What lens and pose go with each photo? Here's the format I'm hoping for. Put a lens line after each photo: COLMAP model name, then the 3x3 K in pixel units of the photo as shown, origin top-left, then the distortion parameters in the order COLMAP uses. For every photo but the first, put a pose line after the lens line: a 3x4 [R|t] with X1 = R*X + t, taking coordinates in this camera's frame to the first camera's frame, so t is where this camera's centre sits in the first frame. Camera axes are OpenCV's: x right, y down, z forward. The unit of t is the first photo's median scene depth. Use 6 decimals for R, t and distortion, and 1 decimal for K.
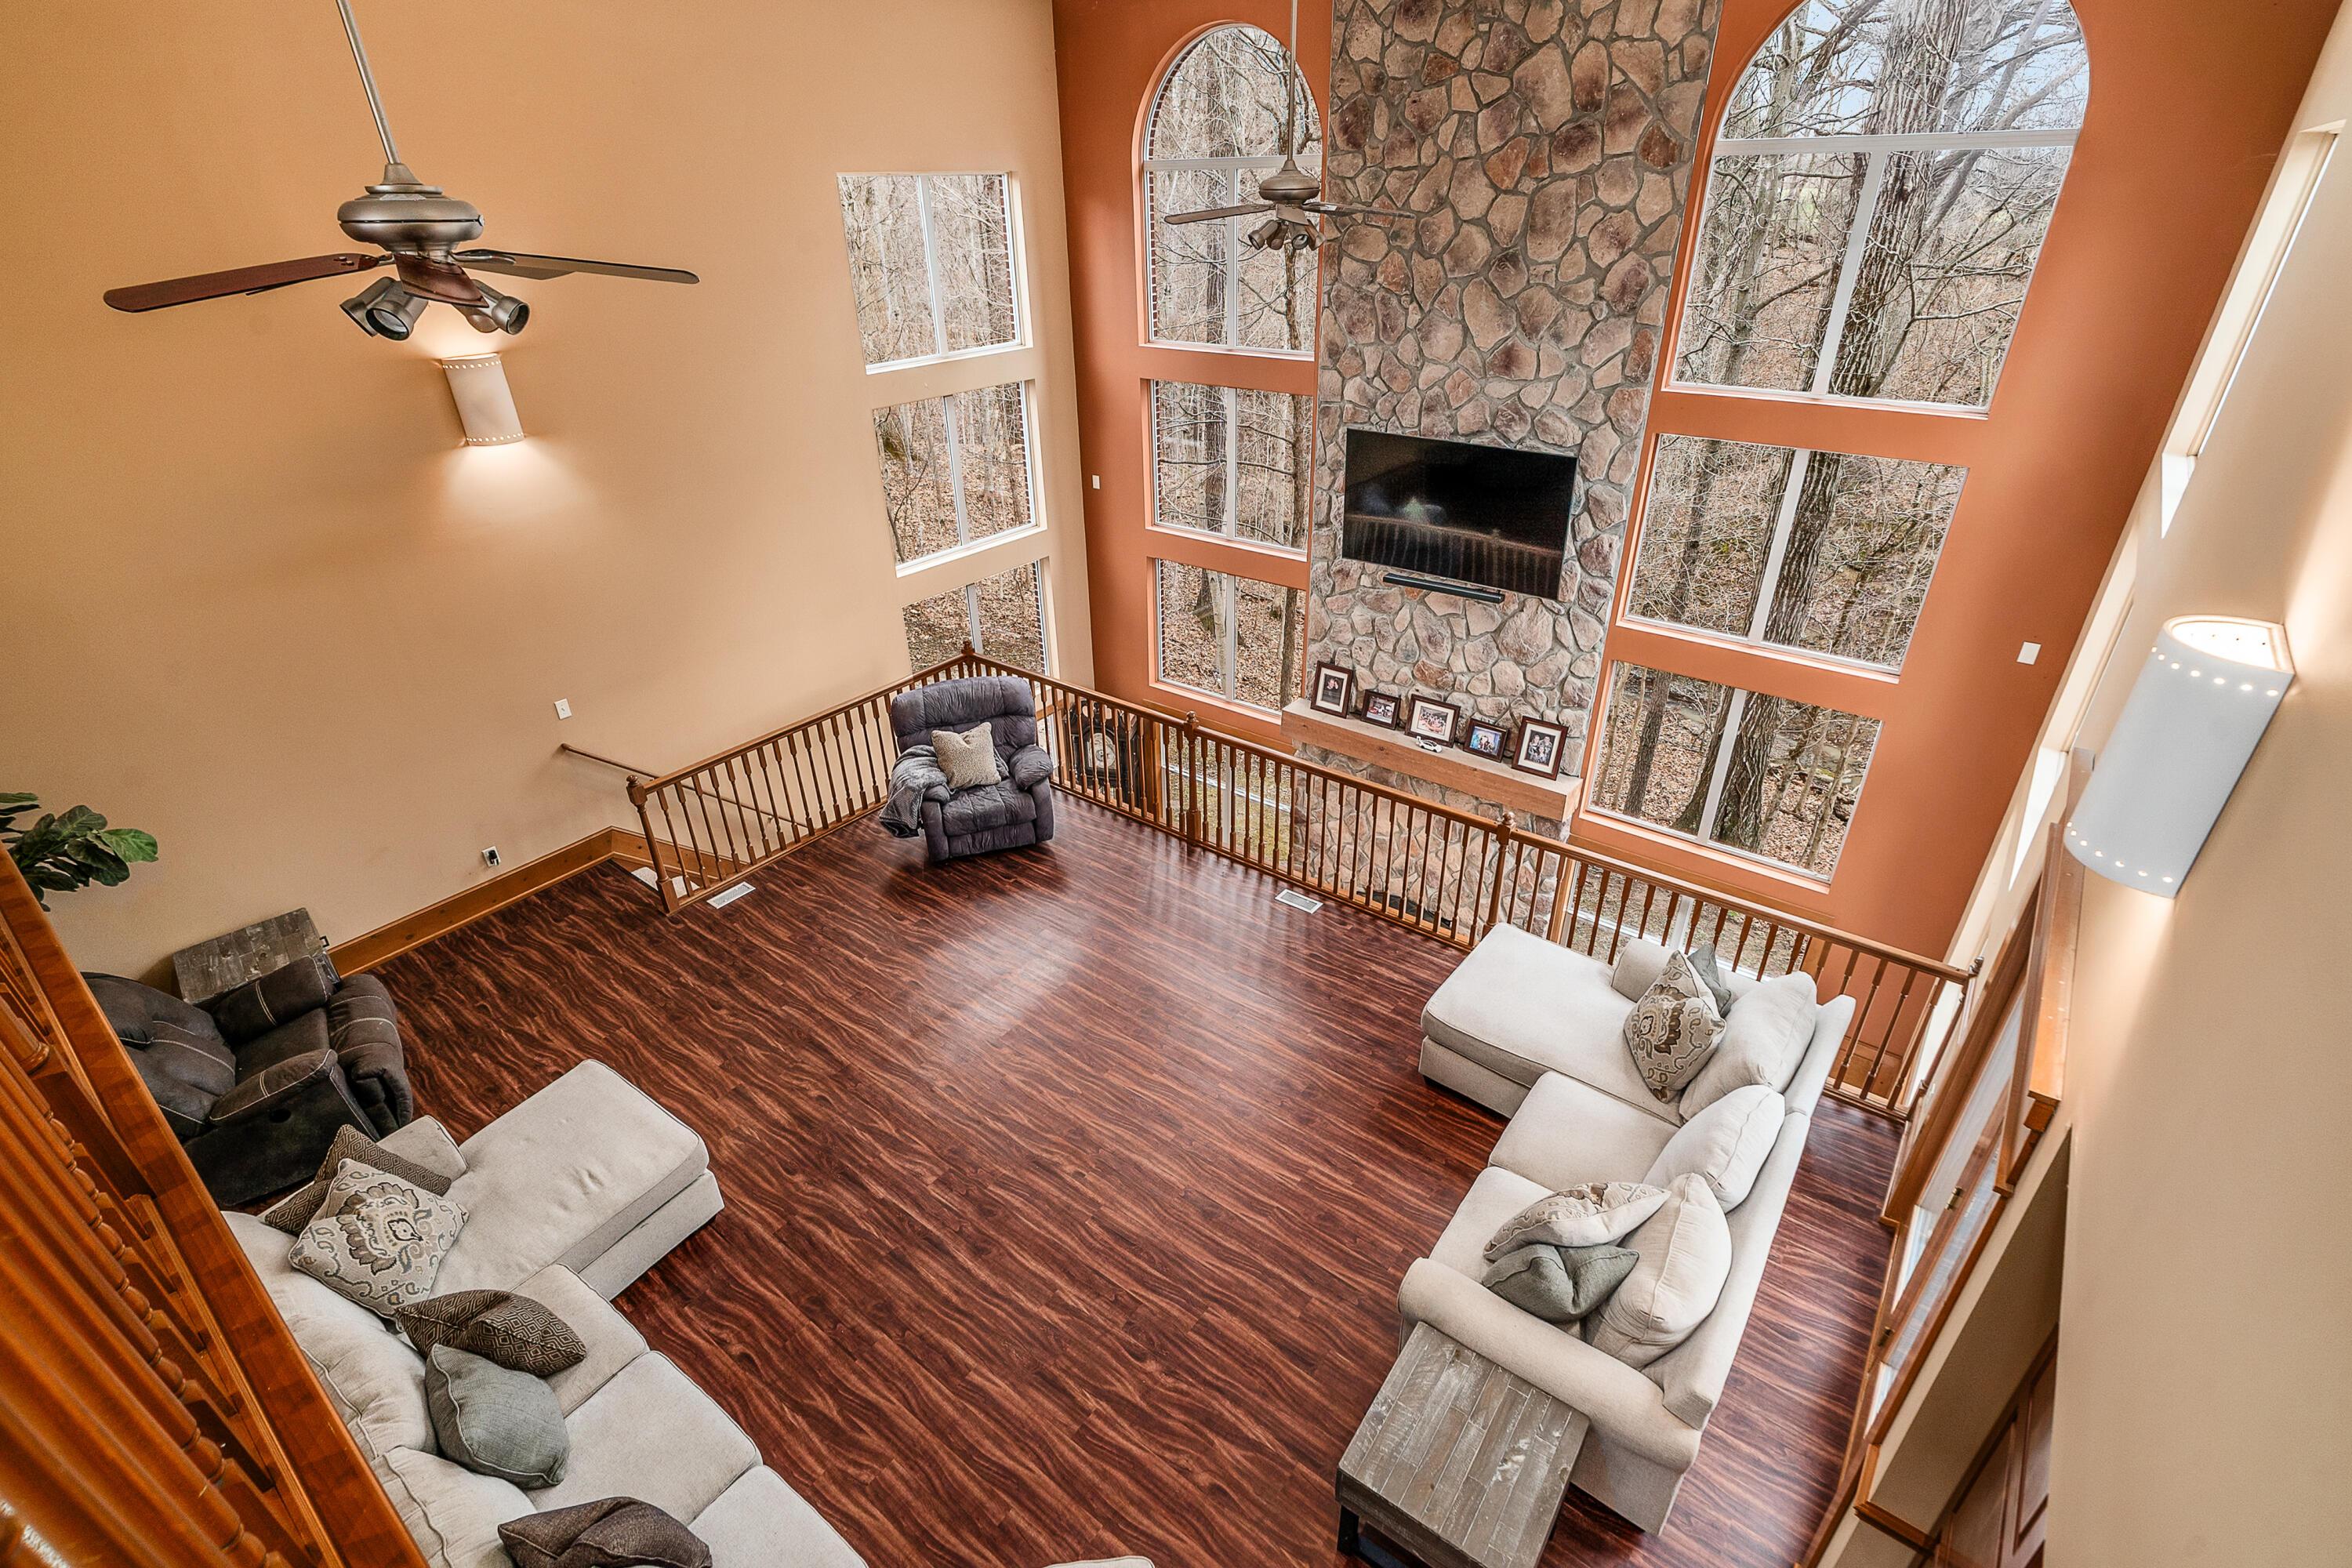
lens RADIAL K [[1073.2, 0, 1169.3], [0, 1073.2, 810.4], [0, 0, 1]] dist [-0.000276, -0.000067]
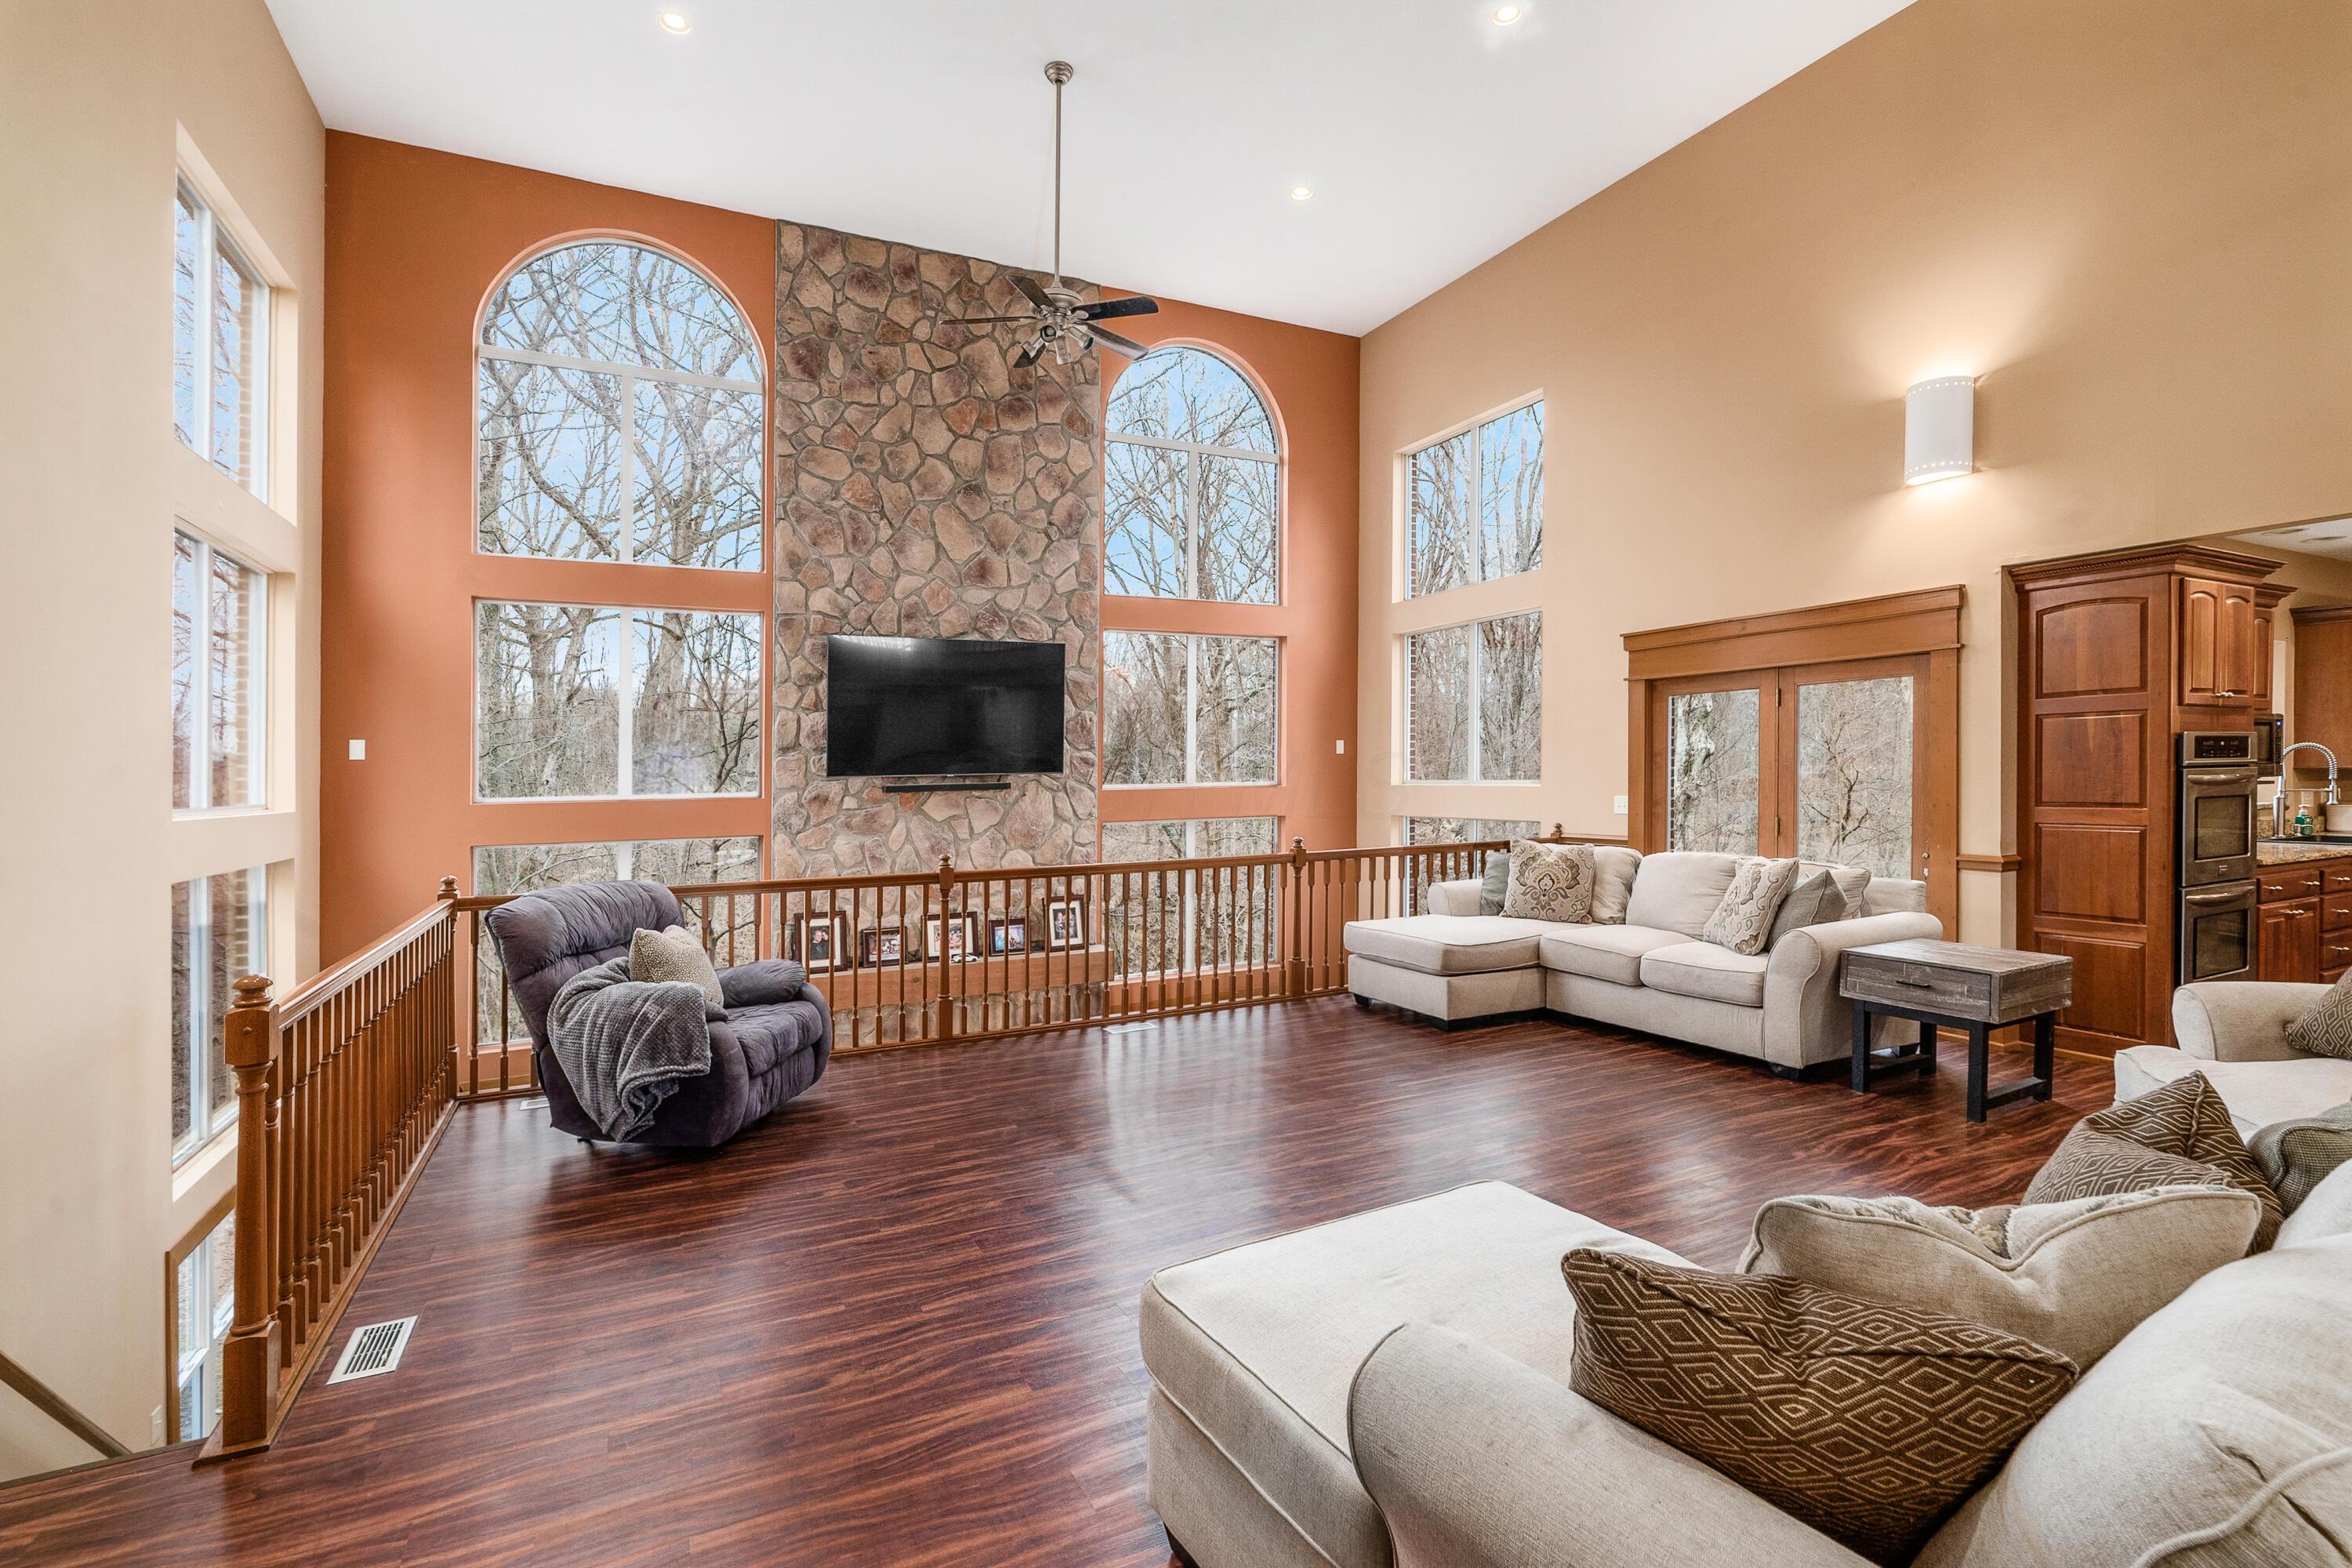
lens RADIAL K [[1066.3, 0, 1196.0], [0, 1066.3, 785.9], [0, 0, 1]] dist [-0.000842, -0.000270]
pose [[0.423926, -0.007251, 0.905668, -0.617335], [0.461537, 0.862117, -0.209135, 0.116979], [-0.779275, 0.506657, 0.368820, 0.530999]]
